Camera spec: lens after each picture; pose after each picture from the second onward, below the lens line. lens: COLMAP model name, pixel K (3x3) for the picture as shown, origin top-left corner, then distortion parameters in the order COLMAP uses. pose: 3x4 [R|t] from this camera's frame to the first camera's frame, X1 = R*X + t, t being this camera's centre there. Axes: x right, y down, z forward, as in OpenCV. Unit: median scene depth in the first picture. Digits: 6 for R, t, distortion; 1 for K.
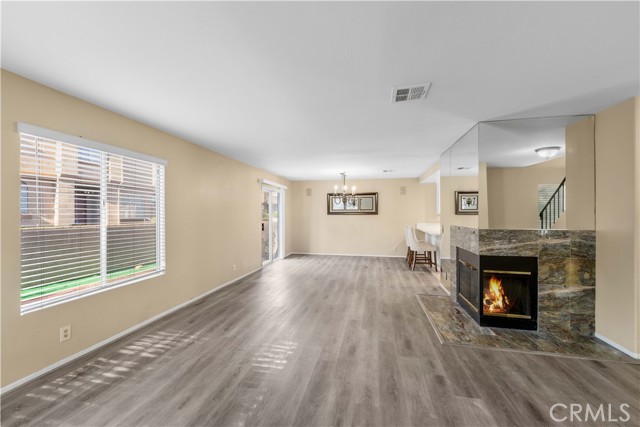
lens RADIAL K [[265.7, 0, 320.0], [0, 265.7, 213.5], [0, 0, 1]] dist [0.001337, -0.000191]
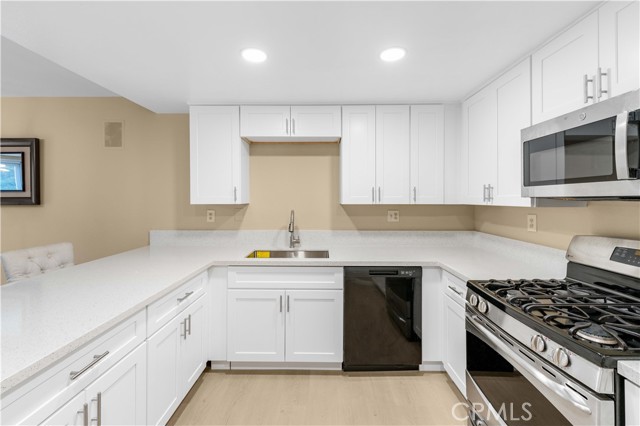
lens RADIAL K [[263.0, 0, 318.0], [0, 263.0, 201.7], [0, 0, 1]] dist [0.001038, -0.000023]
pose [[0.981397, 0.001329, 0.191982, 1.311450], [-0.002072, 0.999991, 0.003671, -0.008285], [-0.191976, -0.004000, 0.981392, 1.624562]]
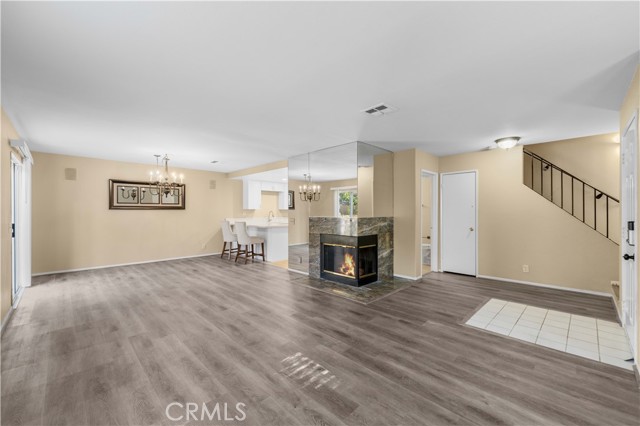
lens RADIAL K [[259.4, 0, 322.1], [0, 259.4, 211.1], [0, 0, 1]] dist [0.000722, -0.000035]
pose [[0.544165, 0.000680, 0.838978, -0.664369], [0.000388, 0.999999, -0.001062, 0.026032], [-0.838978, 0.000904, 0.544165, 0.431104]]
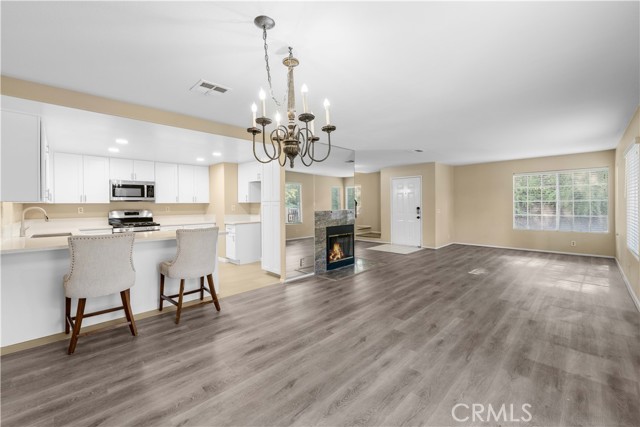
lens RADIAL K [[263.0, 0, 318.0], [0, 263.0, 202.2], [0, 0, 1]] dist [0.001038, -0.000023]
pose [[-0.831031, 0.014264, 0.556043, -0.196483], [0.009818, 0.999892, -0.010978, 0.026031], [-0.556139, -0.003664, -0.831081, 2.697584]]
